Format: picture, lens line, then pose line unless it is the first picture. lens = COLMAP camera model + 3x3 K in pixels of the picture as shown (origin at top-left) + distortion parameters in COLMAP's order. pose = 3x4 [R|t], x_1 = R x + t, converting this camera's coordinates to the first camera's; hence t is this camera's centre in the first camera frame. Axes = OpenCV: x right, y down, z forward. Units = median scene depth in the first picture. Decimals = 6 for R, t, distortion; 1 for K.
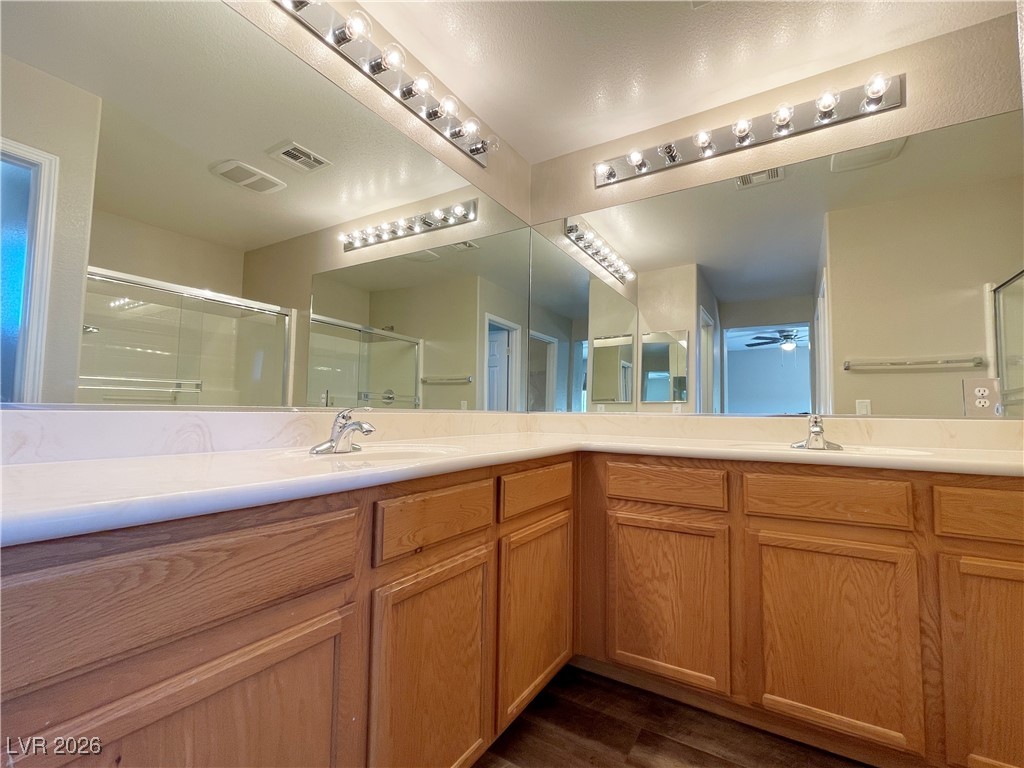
lens RADIAL K [[420.1, 0, 506.3], [0, 420.1, 385.5], [0, 0, 1]] dist [-0.001053, 0.001017]
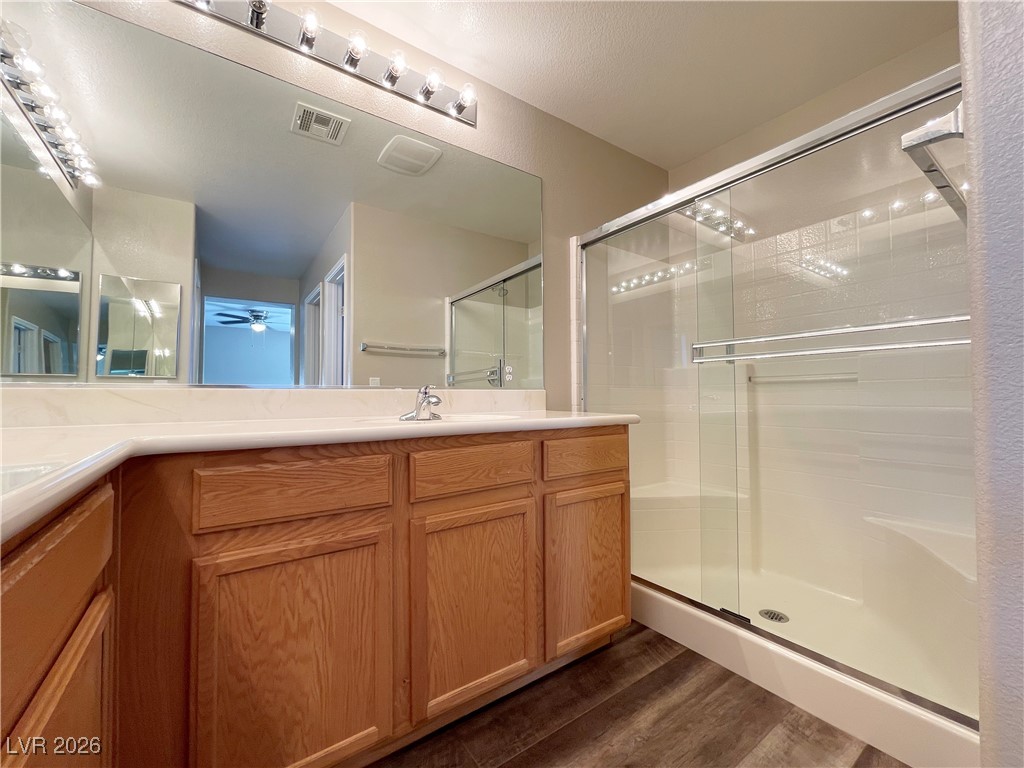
lens RADIAL K [[420.1, 0, 506.3], [0, 420.1, 385.5], [0, 0, 1]] dist [-0.001053, 0.001017]
pose [[0.408347, 0.008458, 0.912787, -0.099534], [-0.047857, 0.998780, 0.012154, 0.051497], [-0.911571, -0.048647, 0.408254, 0.456339]]
